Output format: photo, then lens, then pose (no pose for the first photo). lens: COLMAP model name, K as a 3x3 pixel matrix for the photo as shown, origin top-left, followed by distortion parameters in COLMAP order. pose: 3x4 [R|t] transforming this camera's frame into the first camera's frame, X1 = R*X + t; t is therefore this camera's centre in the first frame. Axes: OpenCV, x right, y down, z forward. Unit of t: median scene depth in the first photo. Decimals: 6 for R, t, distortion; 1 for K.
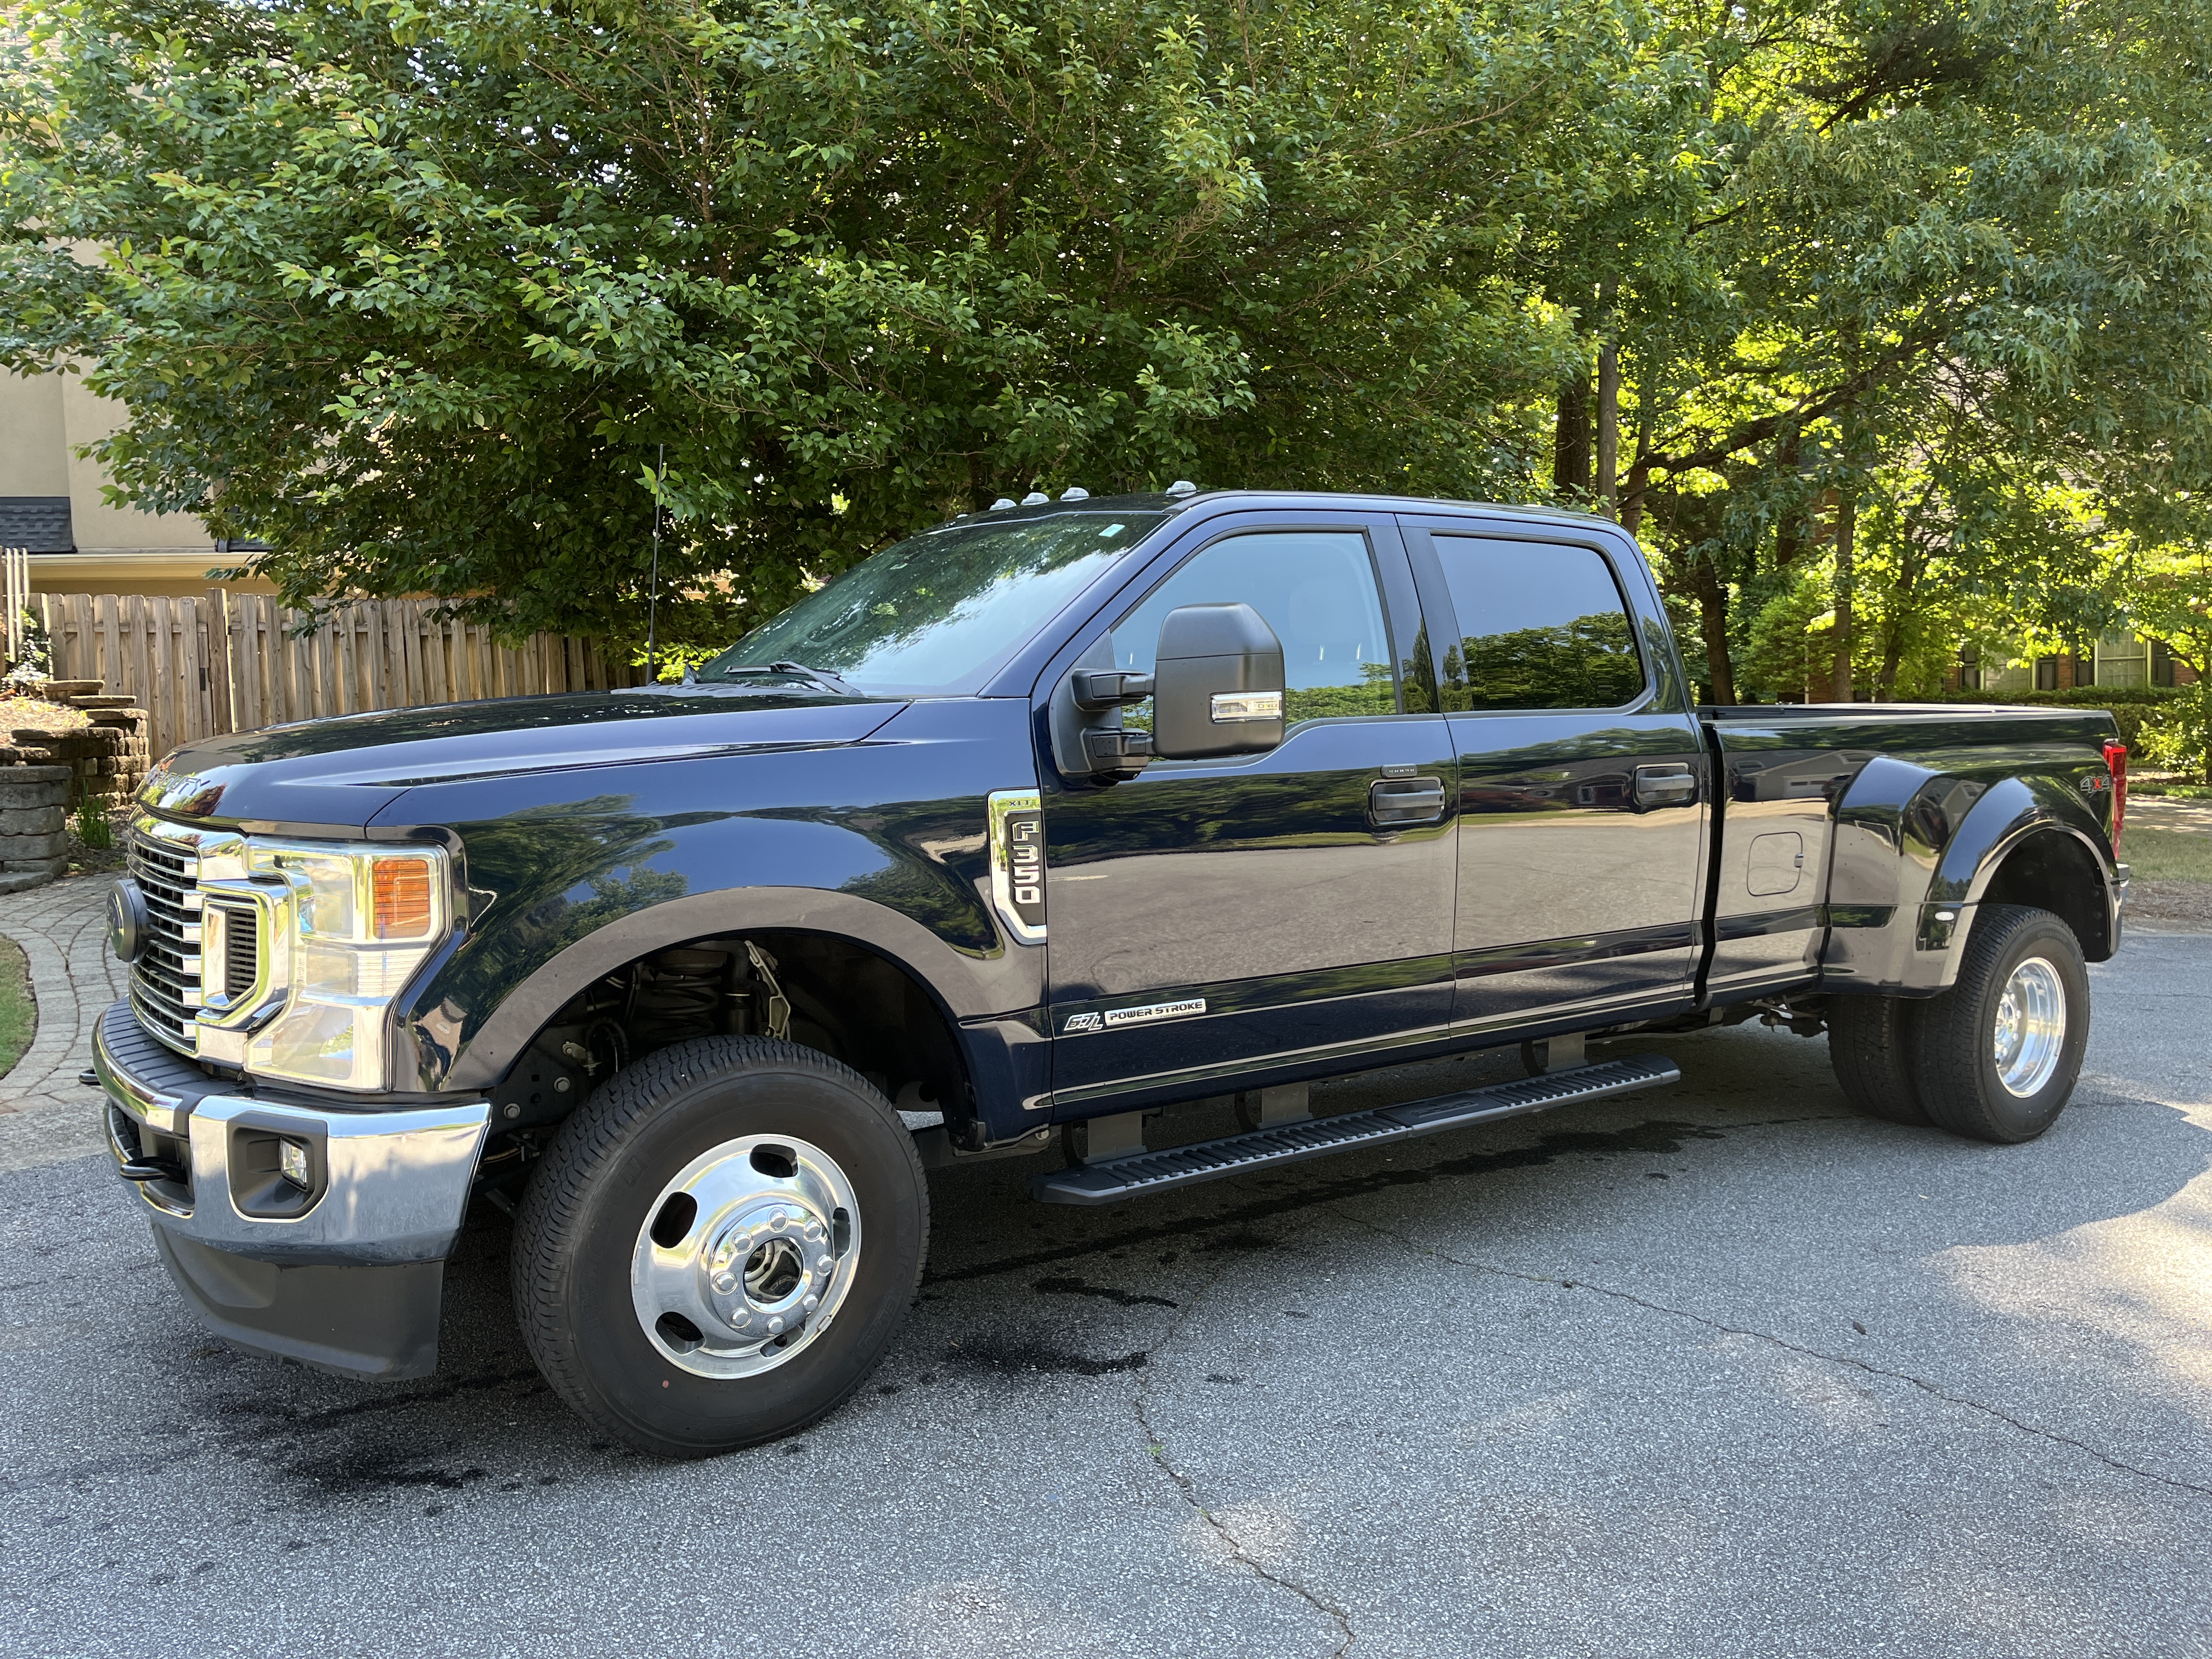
lens RADIAL K [[1701.8, 0, 1106.0], [0, 1701.8, 829.5], [0, 0, 1]] dist [0.077213, -0.120700]
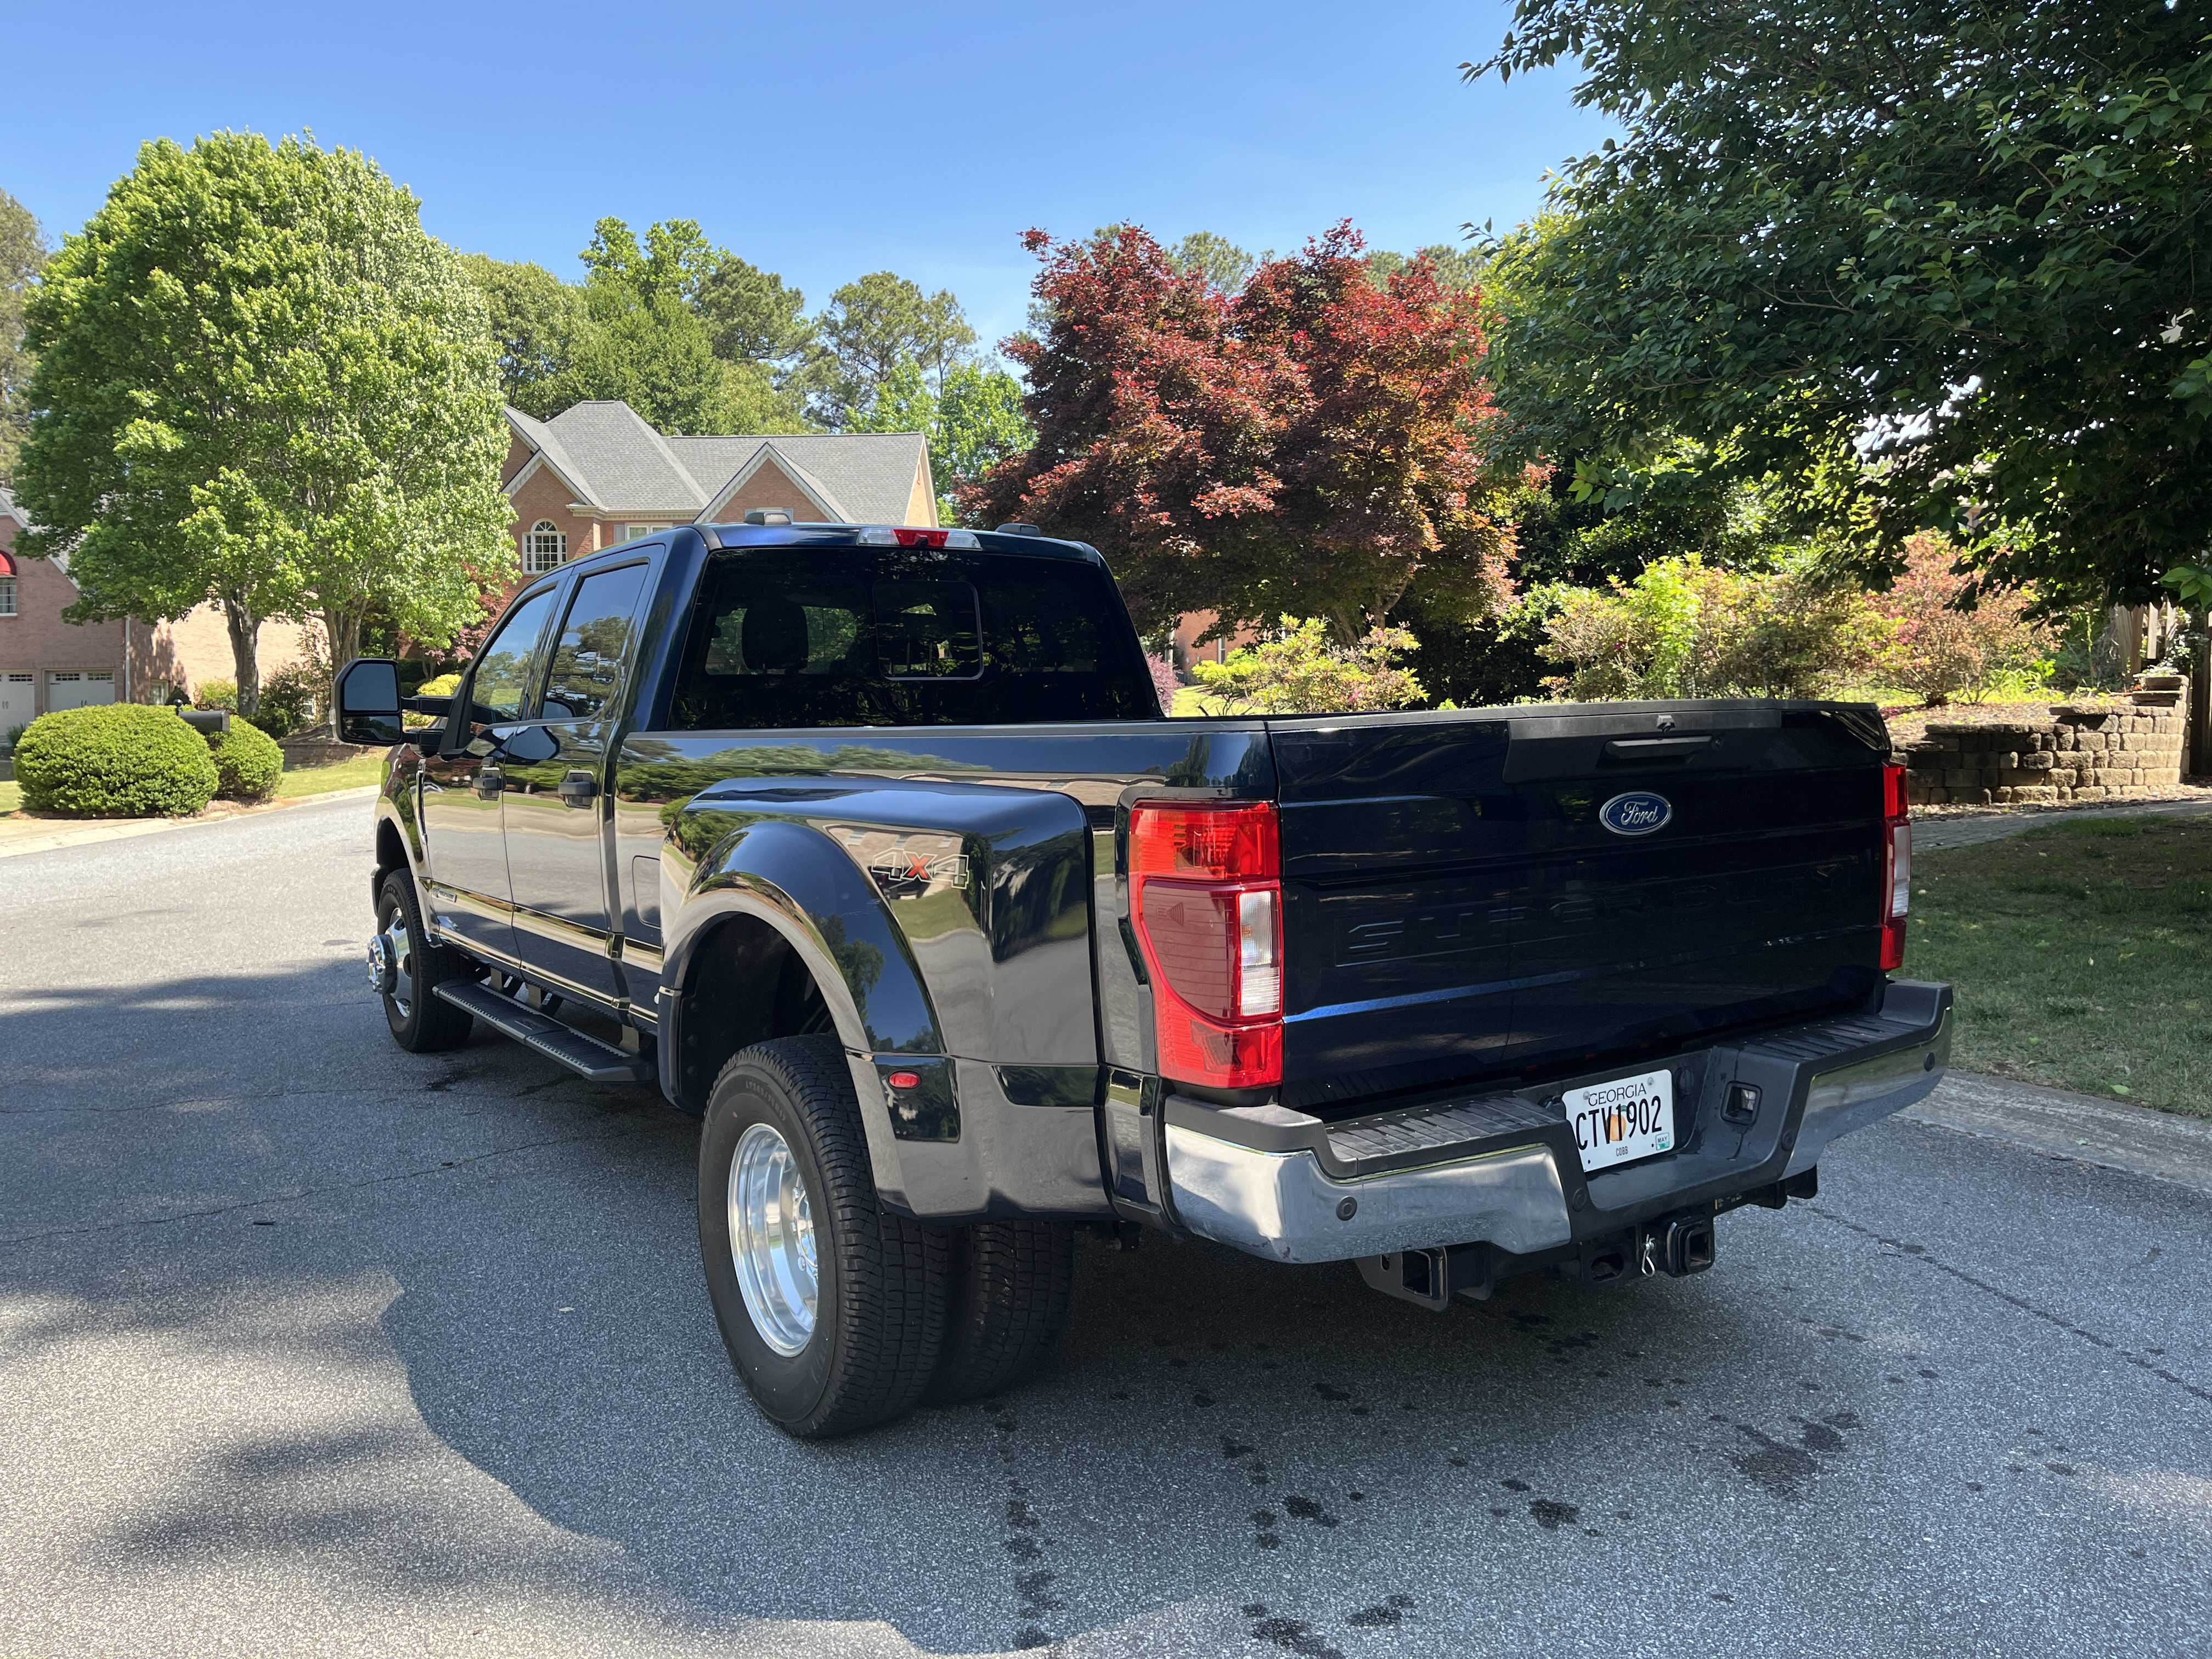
lens RADIAL K [[1675.8, 0, 1096.7], [0, 1675.8, 834.4], [0, 0, 1]] dist [0.068156, -0.085279]
pose [[-0.009451, 0.073641, -0.997240, 1.375528], [-0.062290, 0.995304, 0.074089, -0.102648], [0.998013, 0.062818, -0.004820, 1.381505]]
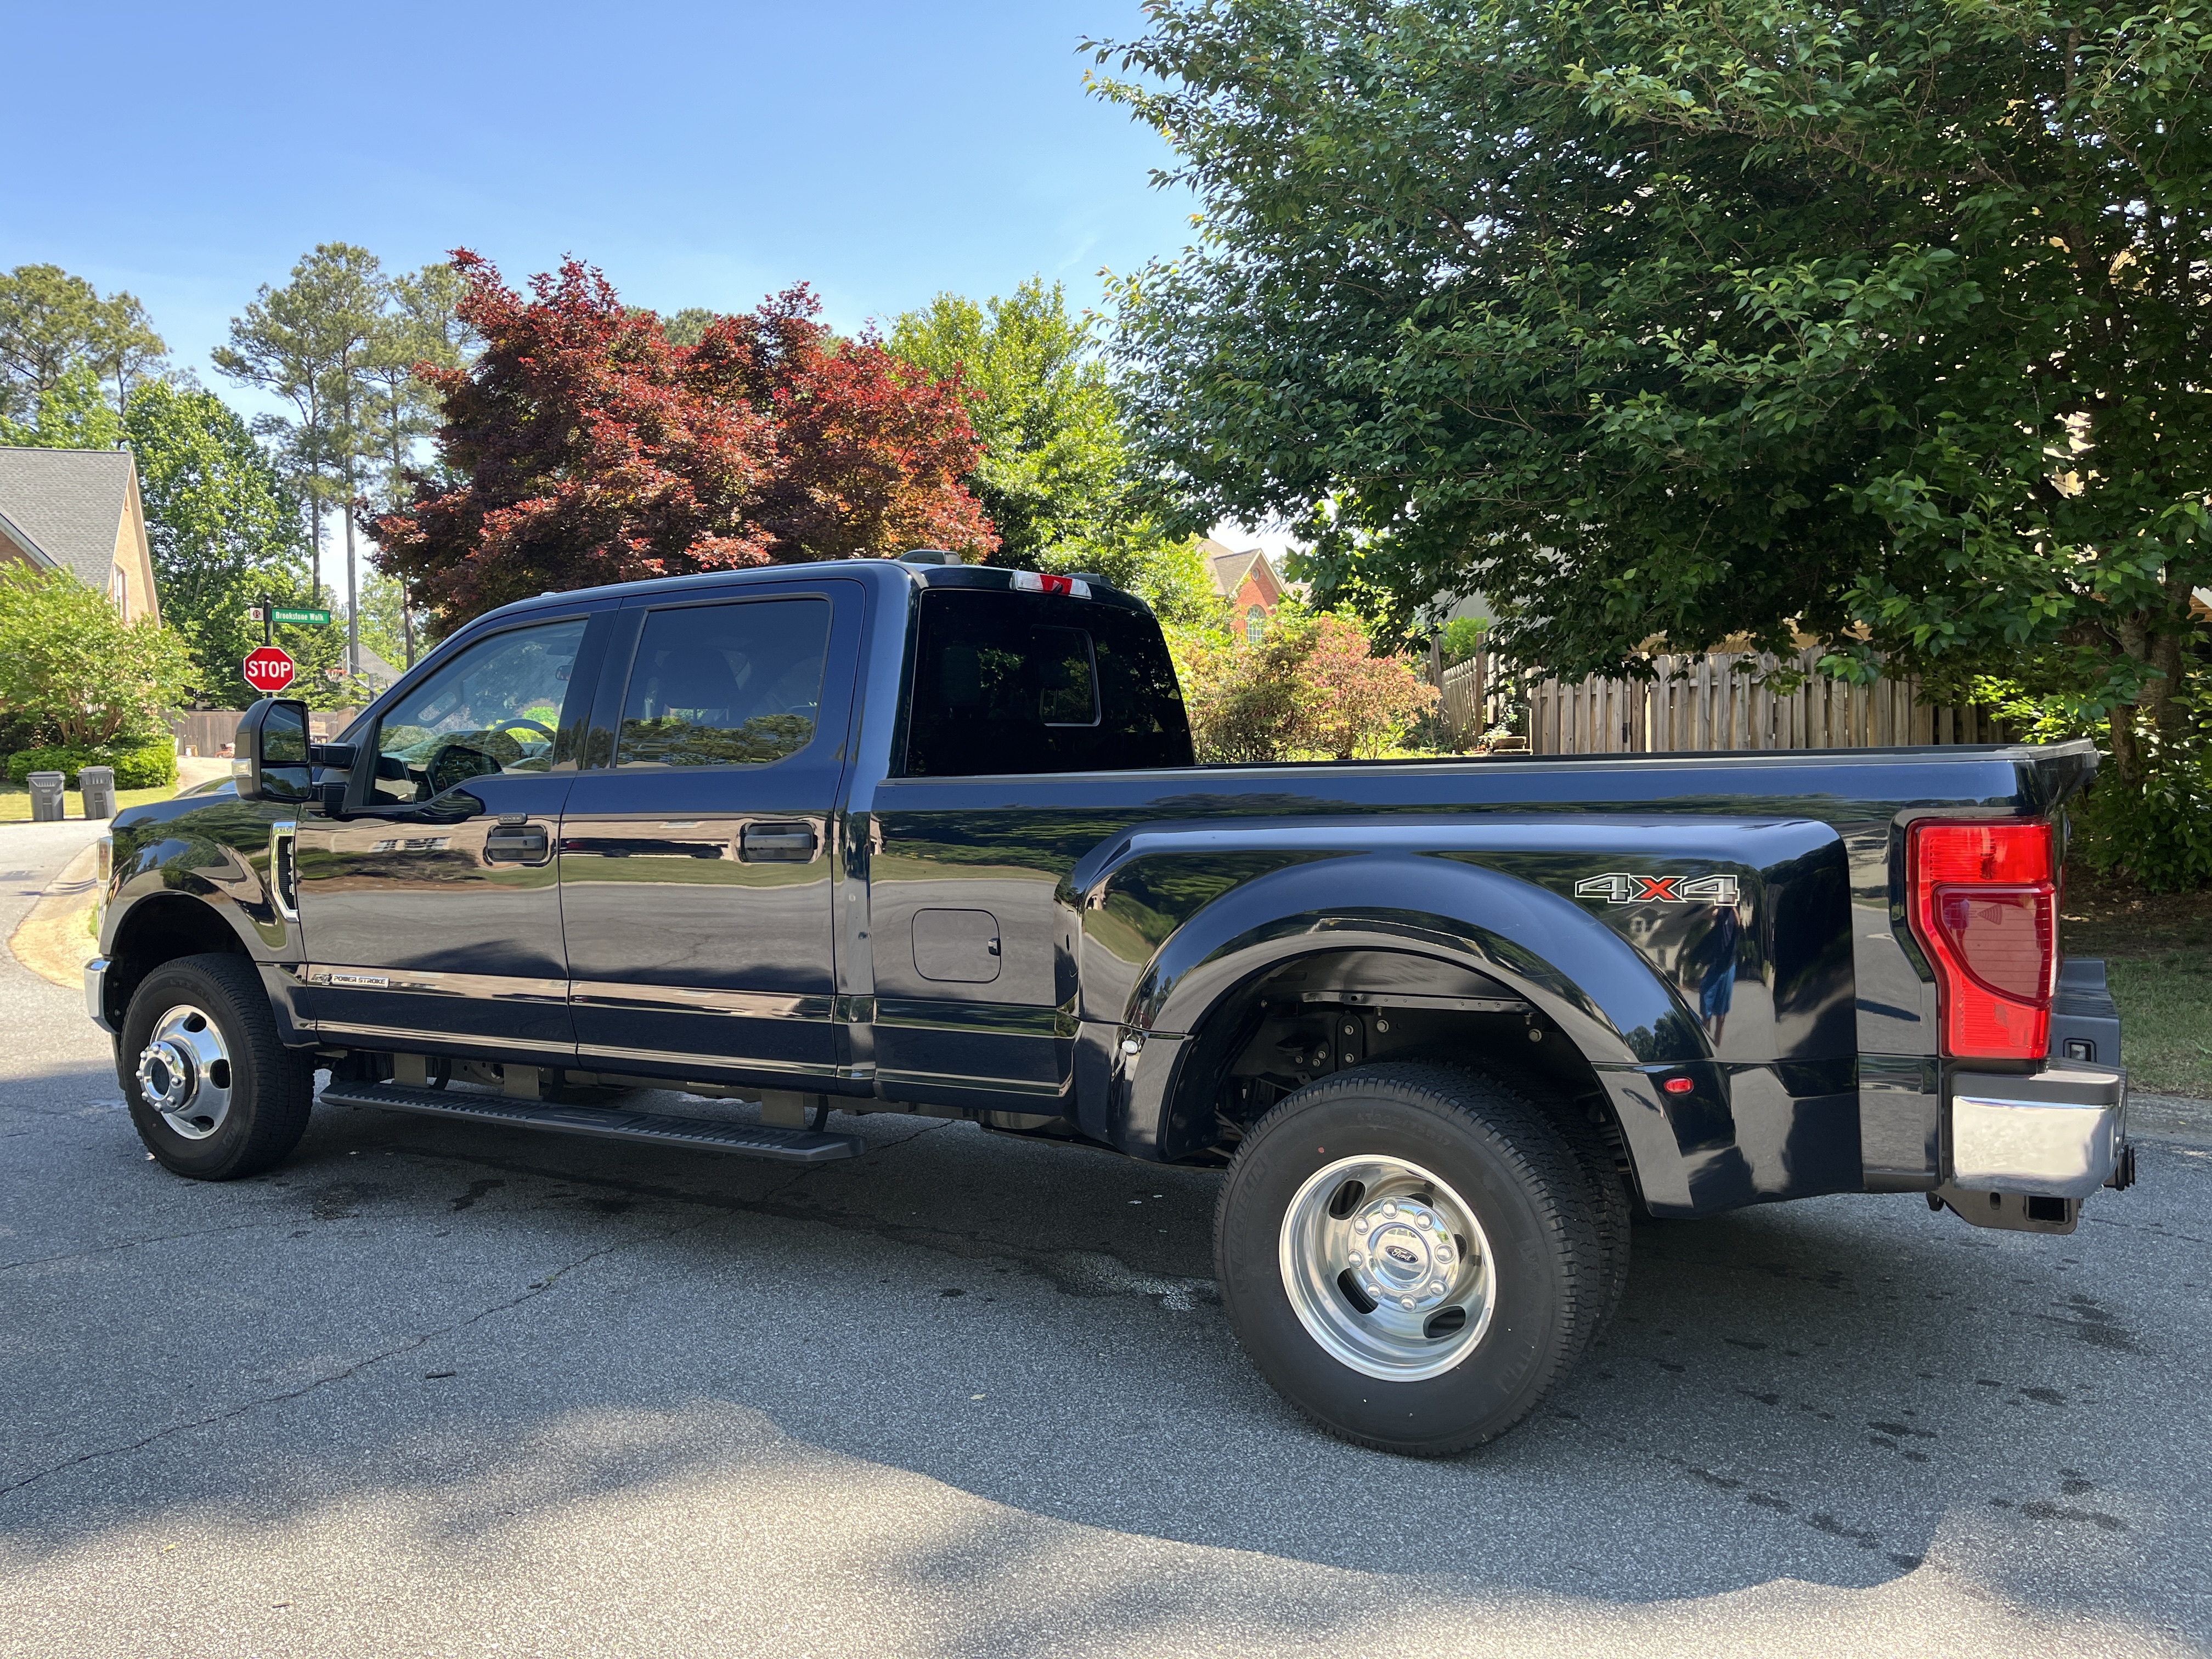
lens RADIAL K [[1675.6, 0, 1076.5], [0, 1675.6, 832.2], [0, 0, 1]] dist [0.064165, -0.103055]
pose [[0.420376, 0.033199, -0.906742, 1.259184], [-0.055169, 0.998417, 0.010979, -0.051754], [0.905671, 0.045409, 0.421542, 0.763850]]
